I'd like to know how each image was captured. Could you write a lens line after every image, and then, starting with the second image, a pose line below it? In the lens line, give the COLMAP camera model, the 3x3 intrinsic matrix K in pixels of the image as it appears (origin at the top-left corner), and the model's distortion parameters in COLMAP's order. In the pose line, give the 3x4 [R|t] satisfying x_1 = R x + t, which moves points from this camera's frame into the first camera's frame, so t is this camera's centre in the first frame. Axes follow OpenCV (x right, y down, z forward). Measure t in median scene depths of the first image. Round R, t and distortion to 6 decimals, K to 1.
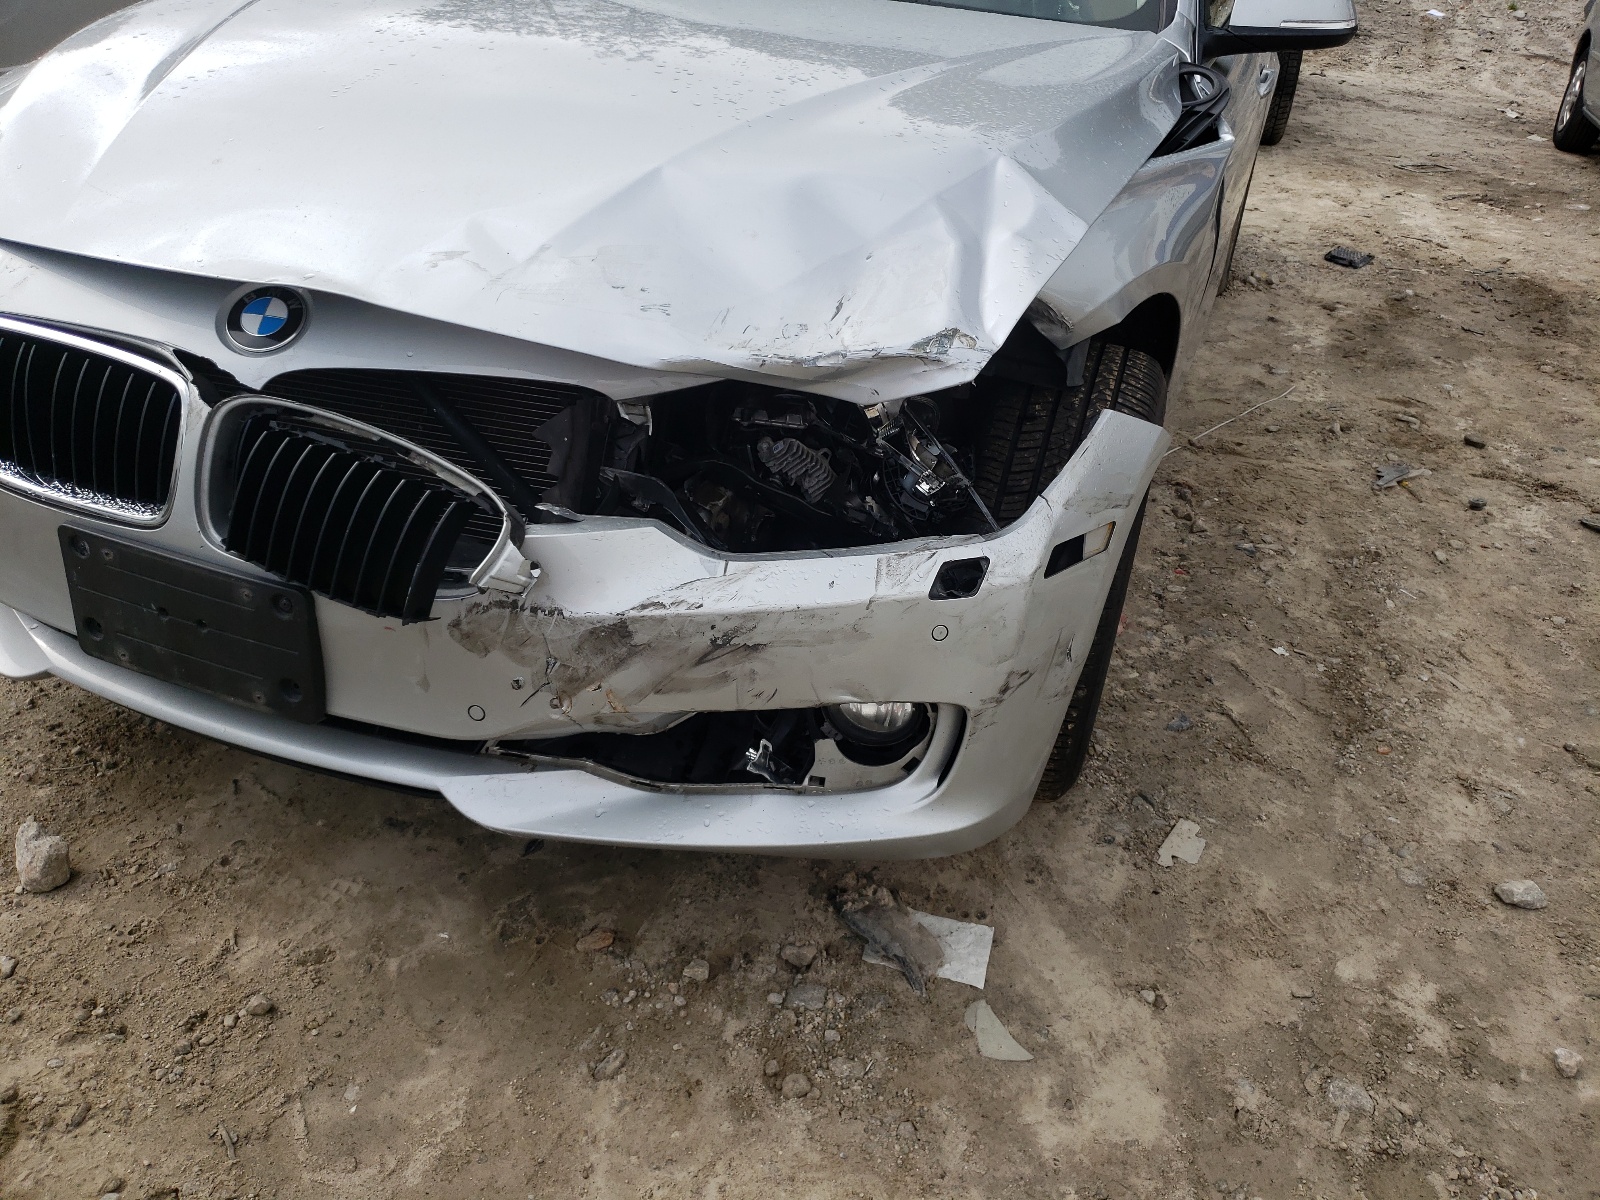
lens RADIAL K [[1213.2, 0, 800.9], [0, 1213.2, 578.6], [0, 0, 1]] dist [0.018013, -0.001802]
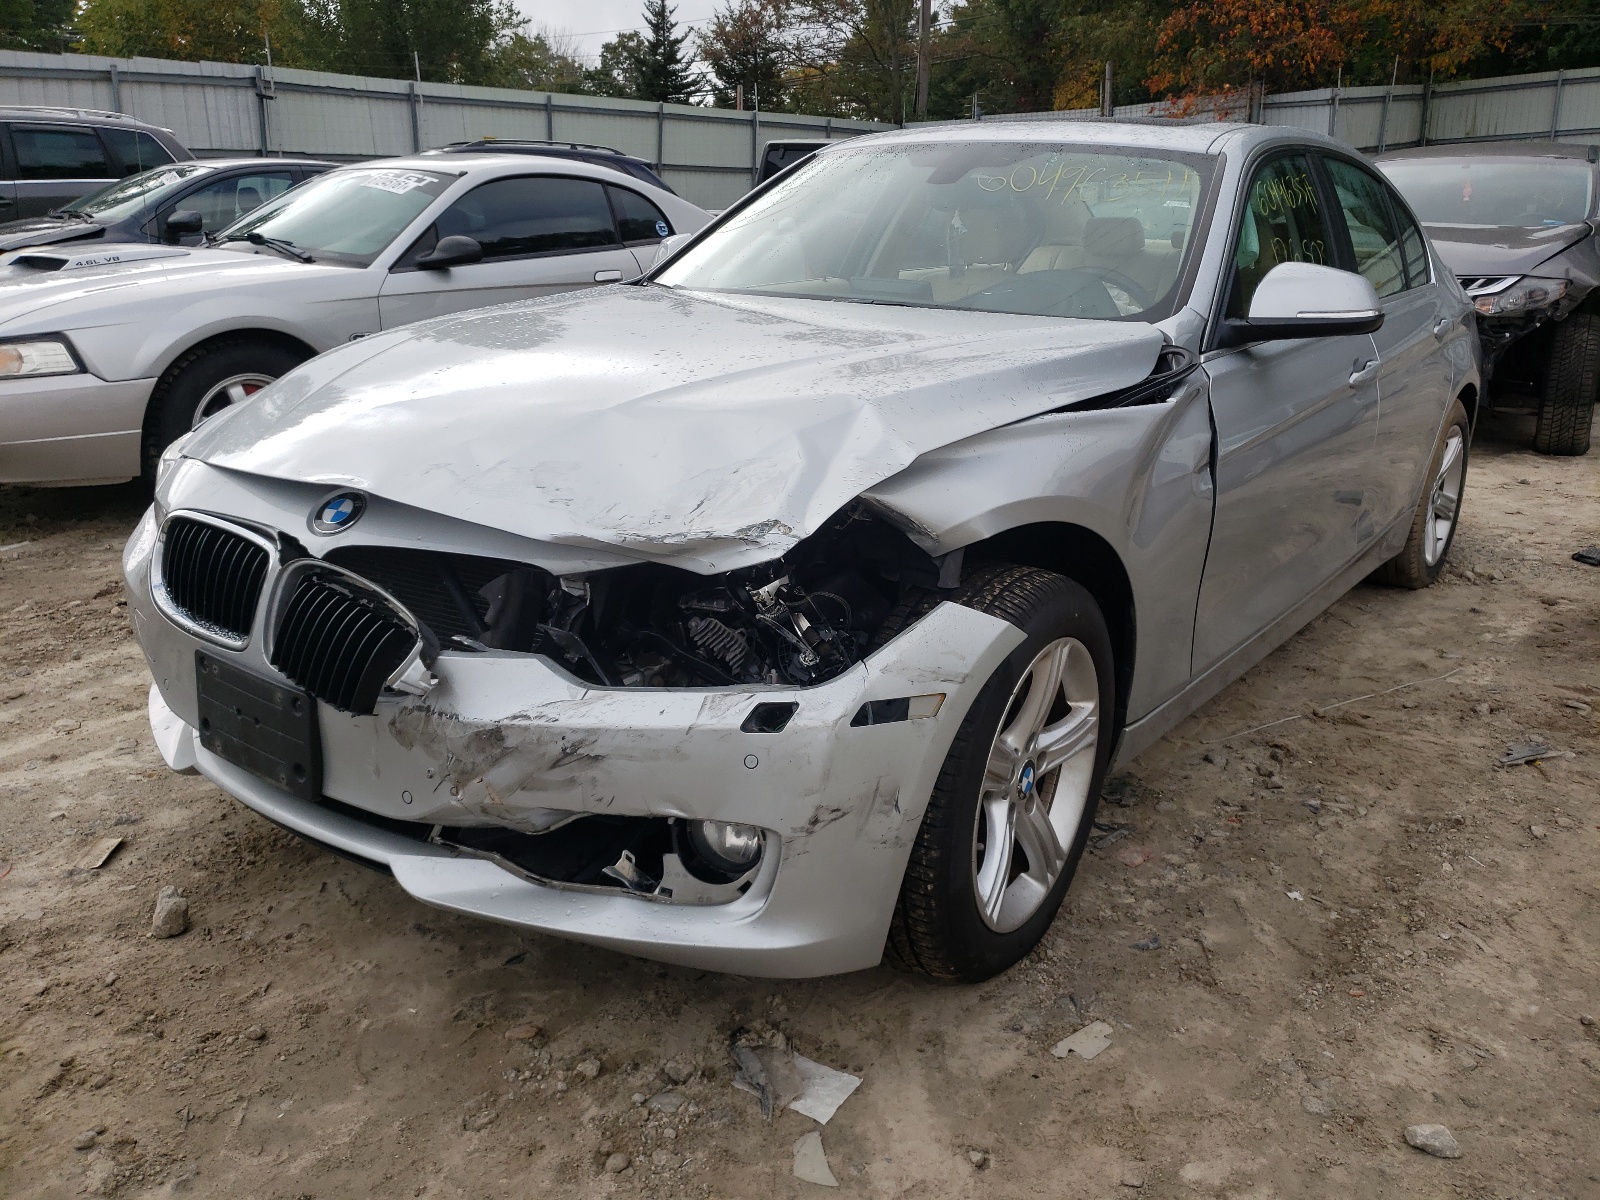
lens RADIAL K [[1202.4, 0, 800.0], [0, 1202.4, 600.0], [0, 0, 1]] dist [-0.007004, 0.051775]
pose [[0.953076, 0.030564, -0.301185, 0.473626], [-0.101831, 0.969284, -0.223871, 0.137445], [0.285092, 0.244036, 0.926914, -0.121507]]
